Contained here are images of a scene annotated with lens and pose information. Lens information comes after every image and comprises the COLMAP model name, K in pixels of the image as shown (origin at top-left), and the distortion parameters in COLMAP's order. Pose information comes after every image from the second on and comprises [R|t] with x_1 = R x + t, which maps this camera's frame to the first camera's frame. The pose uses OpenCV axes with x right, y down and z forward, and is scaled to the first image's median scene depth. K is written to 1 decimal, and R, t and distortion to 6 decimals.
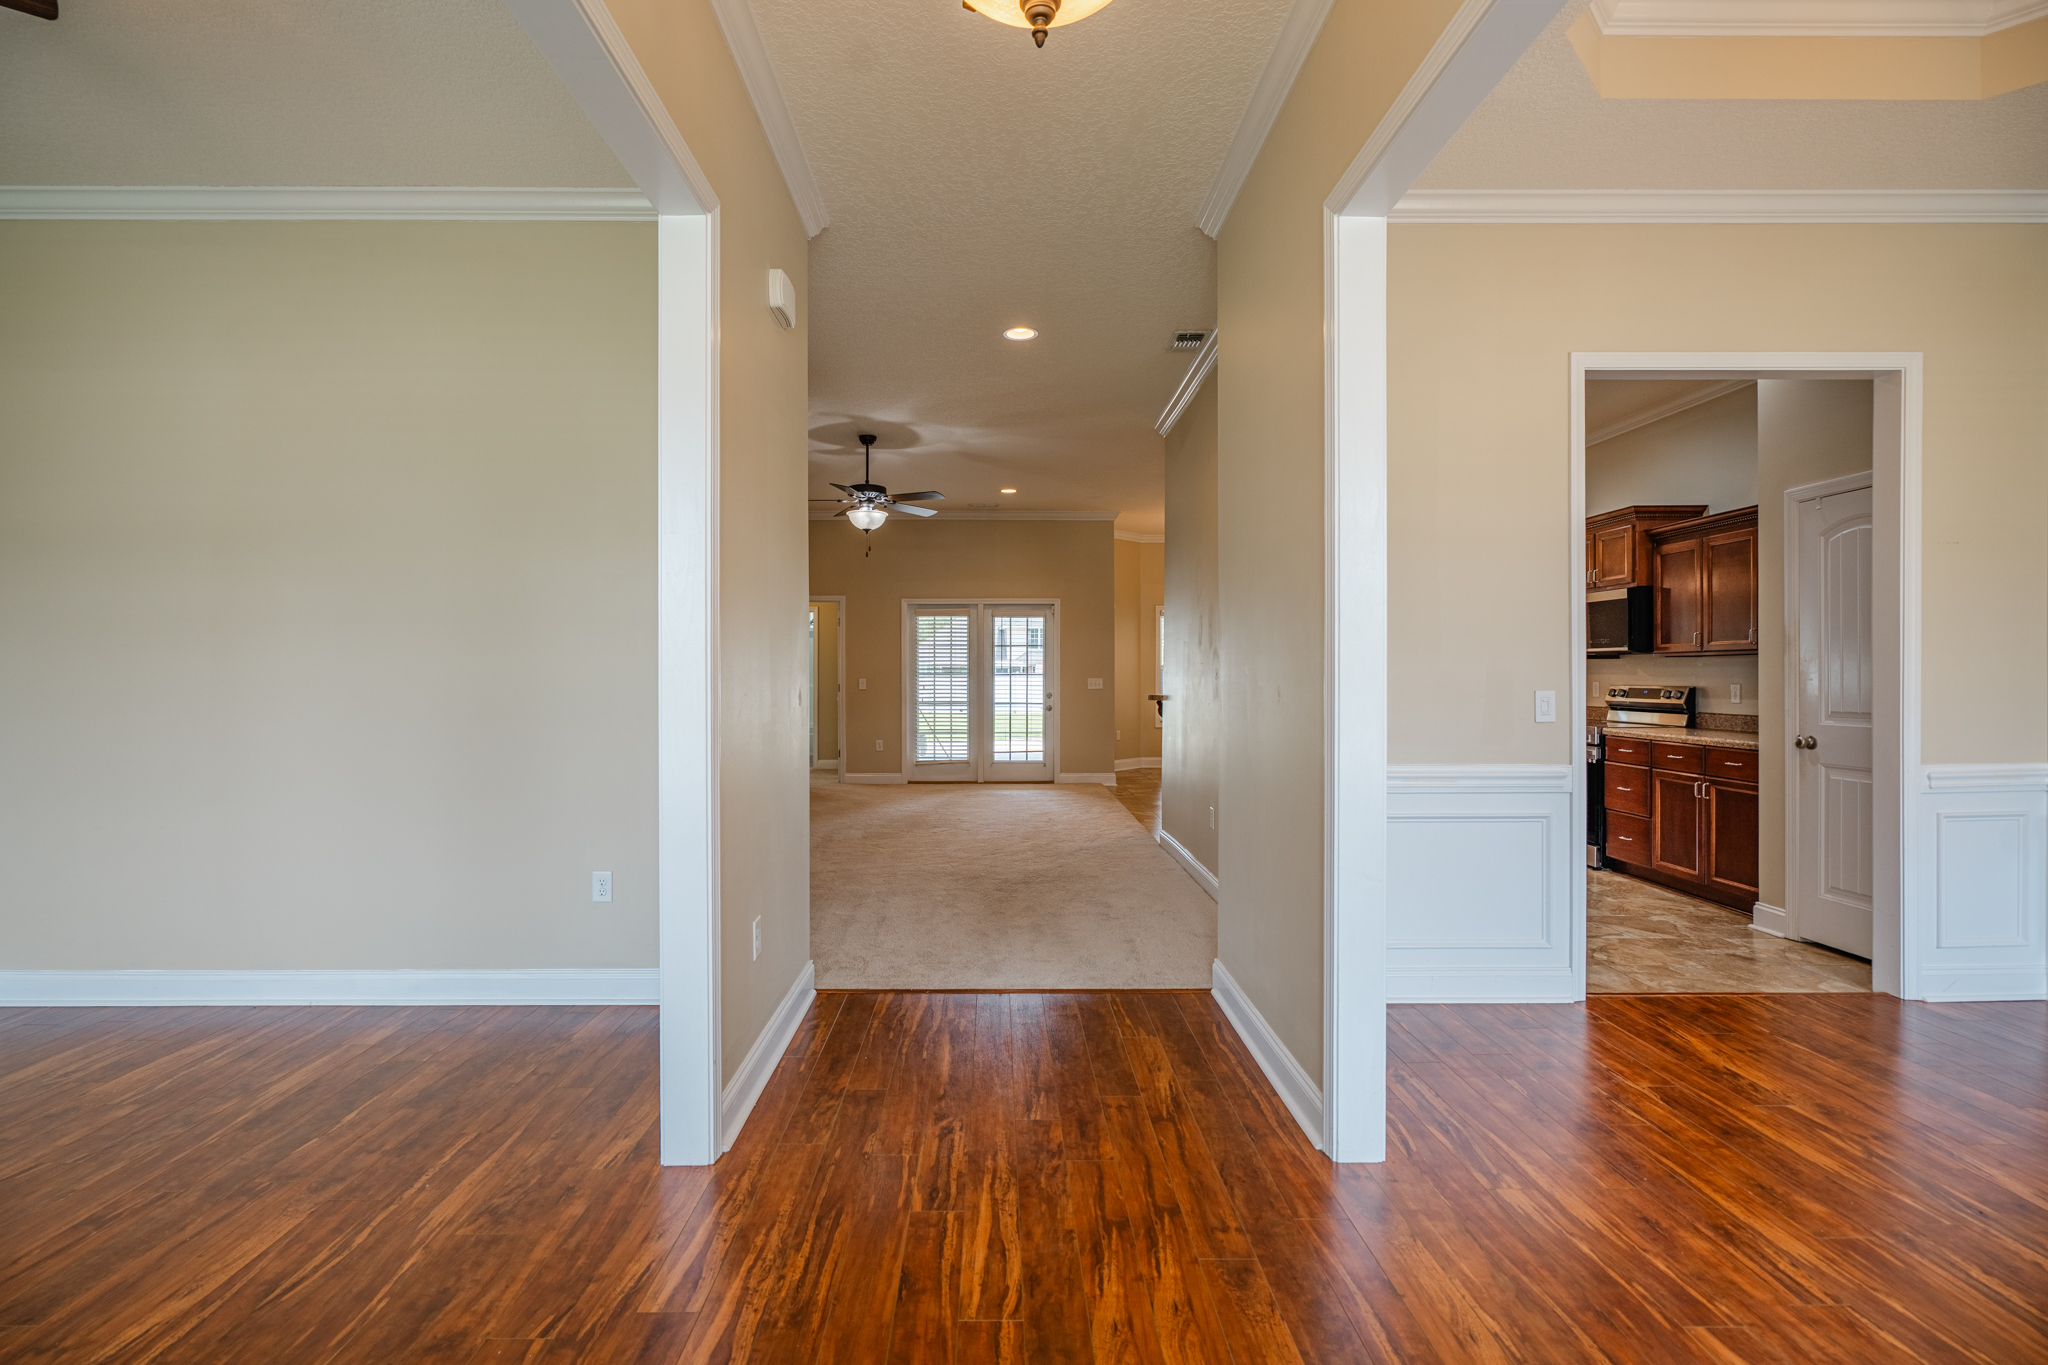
lens RADIAL K [[960.6, 0, 1017.3], [0, 960.6, 673.7], [0, 0, 1]] dist [0.002937, 0.000277]
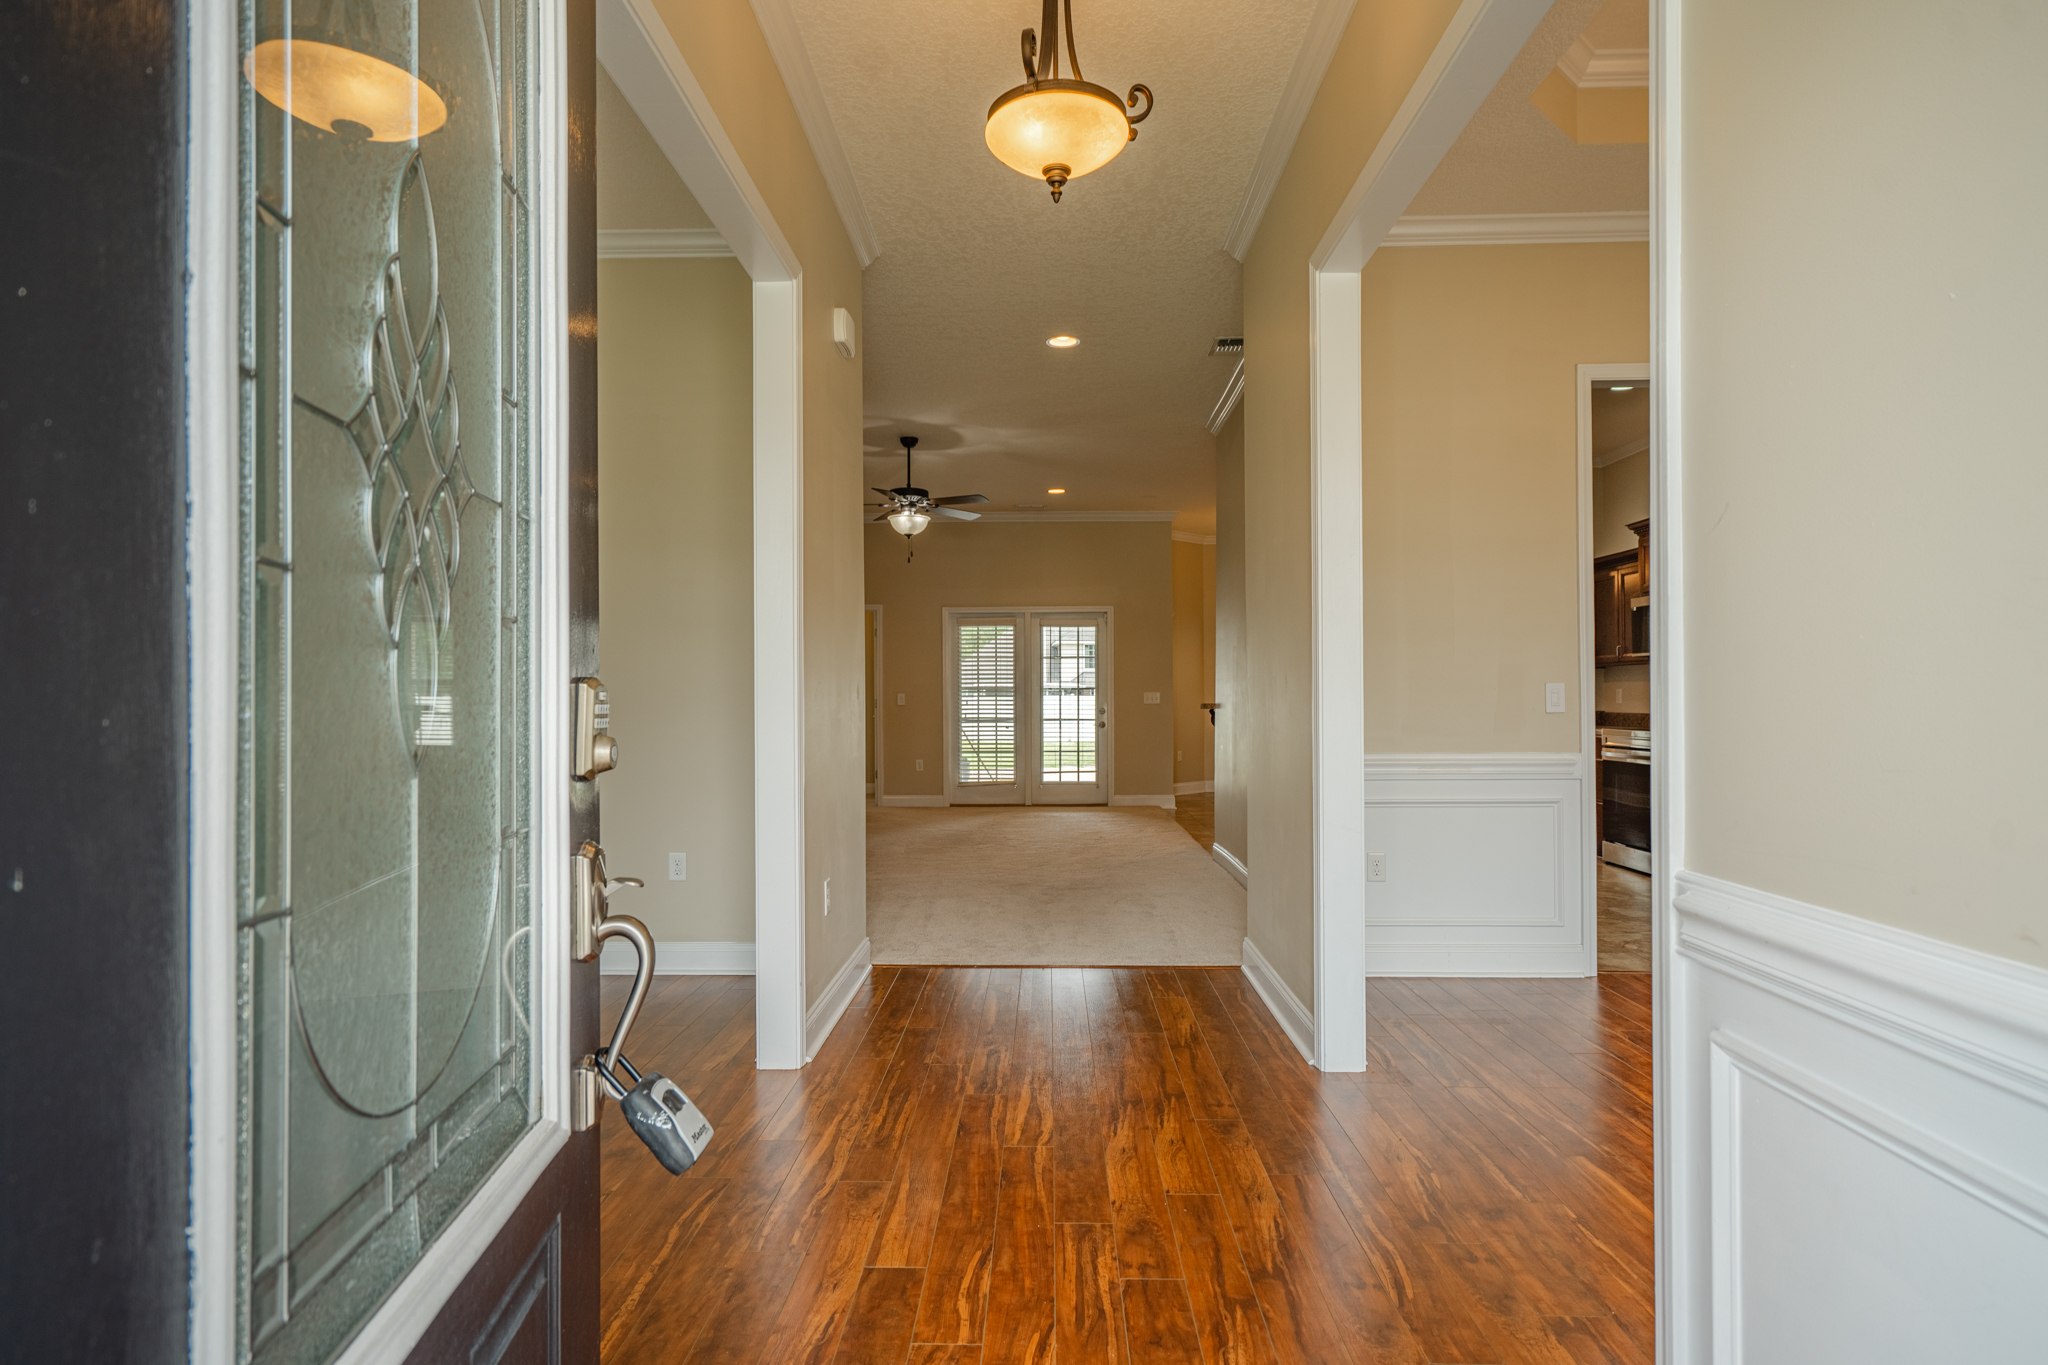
lens RADIAL K [[1111.5, 0, 1027.9], [0, 1111.5, 690.5], [0, 0, 1]] dist [-0.001577, -0.000443]
pose [[0.999187, -0.004465, -0.040073, 0.019893], [0.004248, 0.999976, -0.005522, 0.035712], [0.040097, 0.005347, 0.999181, -0.290064]]
